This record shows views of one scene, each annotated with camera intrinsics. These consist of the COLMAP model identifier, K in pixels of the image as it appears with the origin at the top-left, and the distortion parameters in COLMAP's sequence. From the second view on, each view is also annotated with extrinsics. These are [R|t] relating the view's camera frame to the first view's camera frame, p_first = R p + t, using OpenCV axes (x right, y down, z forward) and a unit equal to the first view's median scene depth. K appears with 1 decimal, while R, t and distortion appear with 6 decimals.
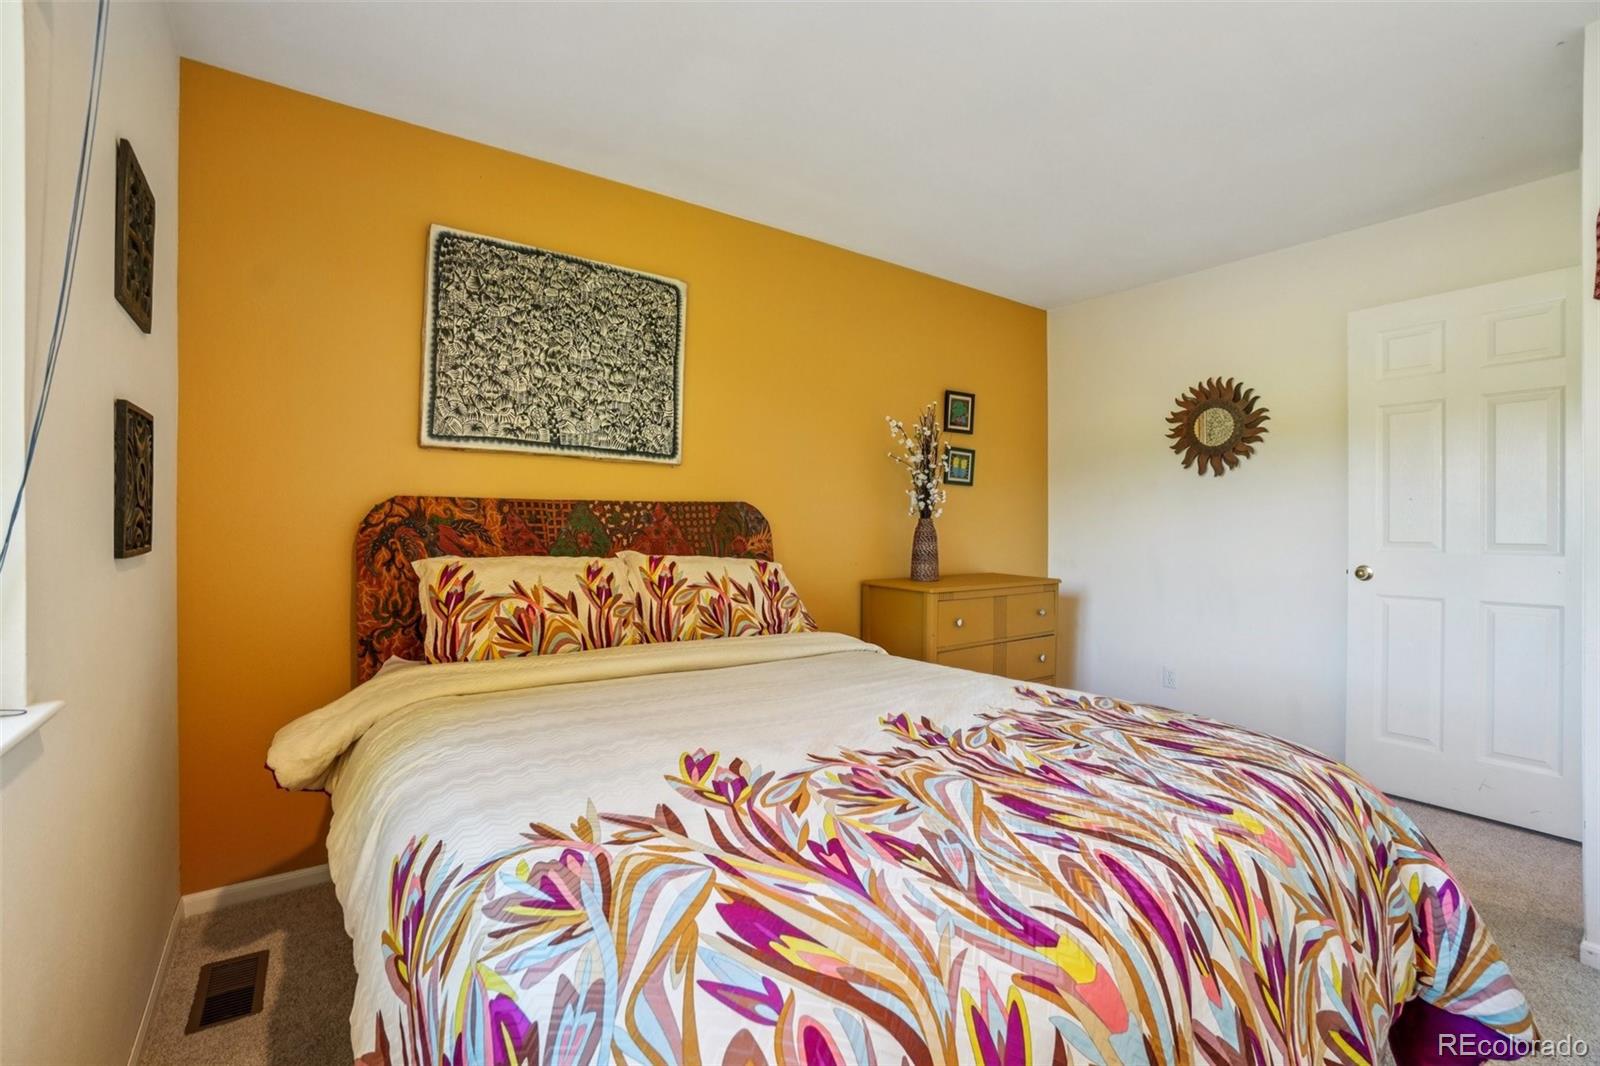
lens RADIAL K [[742.4, 0, 794.1], [0, 742.4, 522.0], [0, 0, 1]] dist [-0.056520, 0.017860]
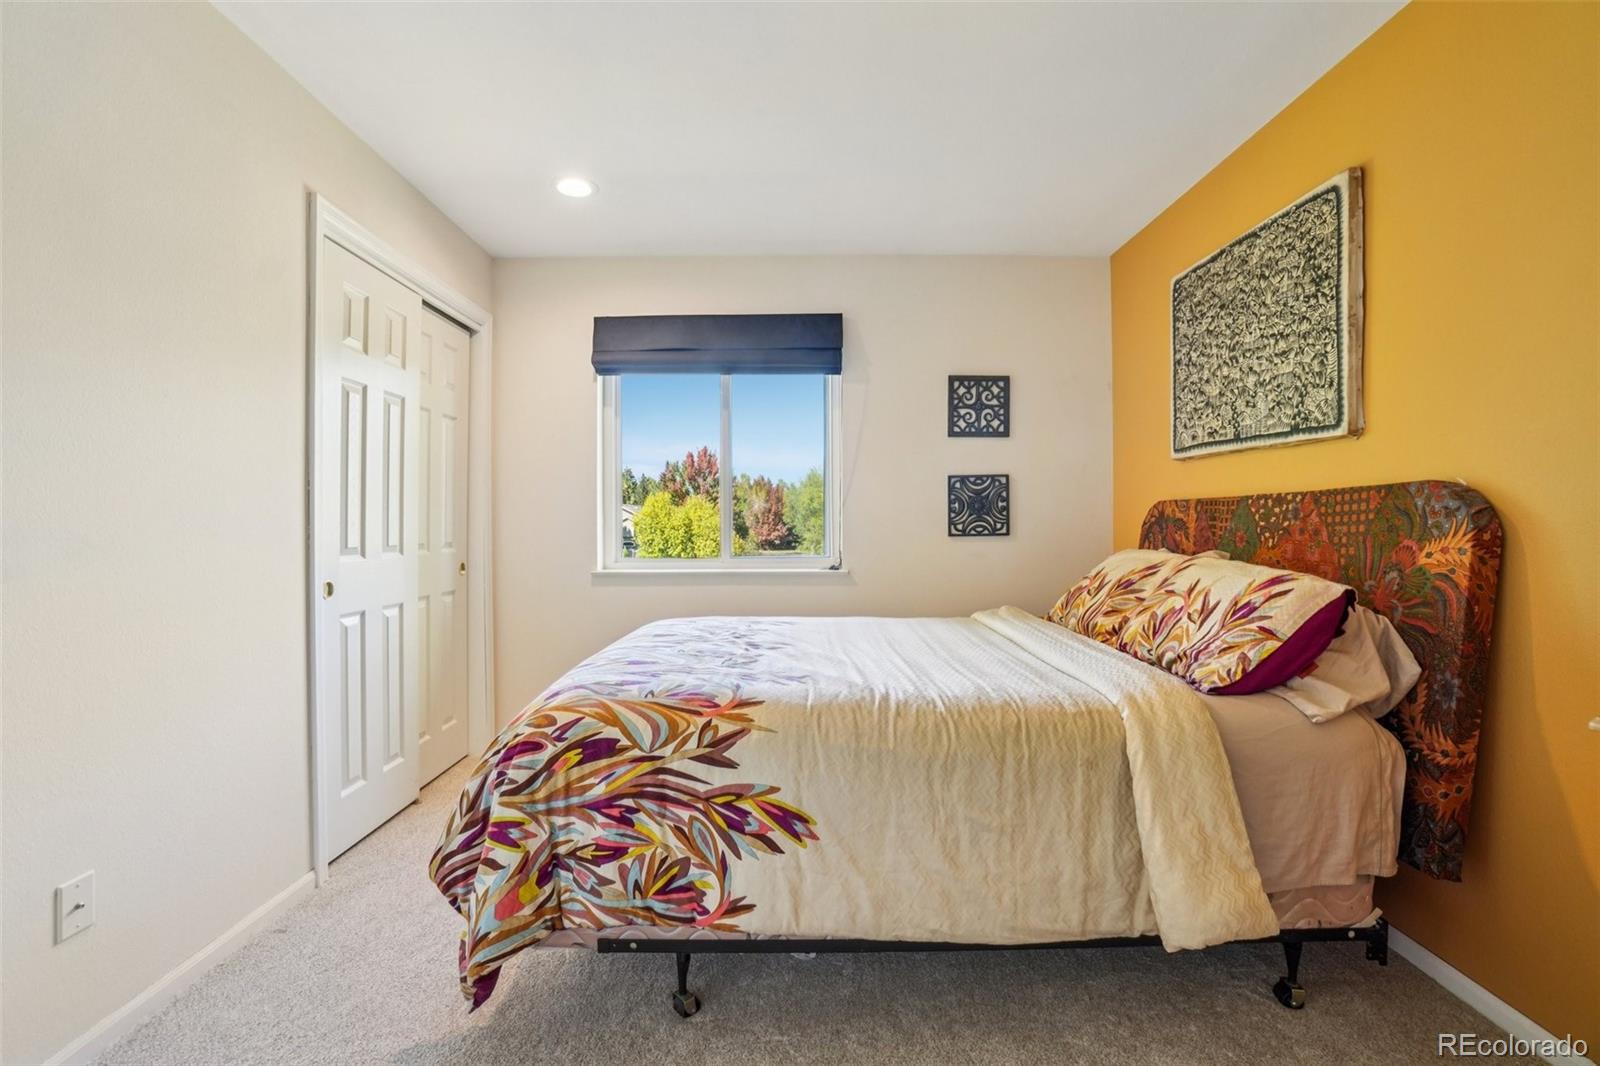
lens RADIAL K [[742.4, 0, 794.1], [0, 742.4, 522.0], [0, 0, 1]] dist [-0.056520, 0.017860]
pose [[-0.607867, -0.004253, -0.794028, 0.753885], [0.003590, 0.999961, -0.008104, 0.008563], [0.794031, -0.007777, -0.607827, 1.073269]]
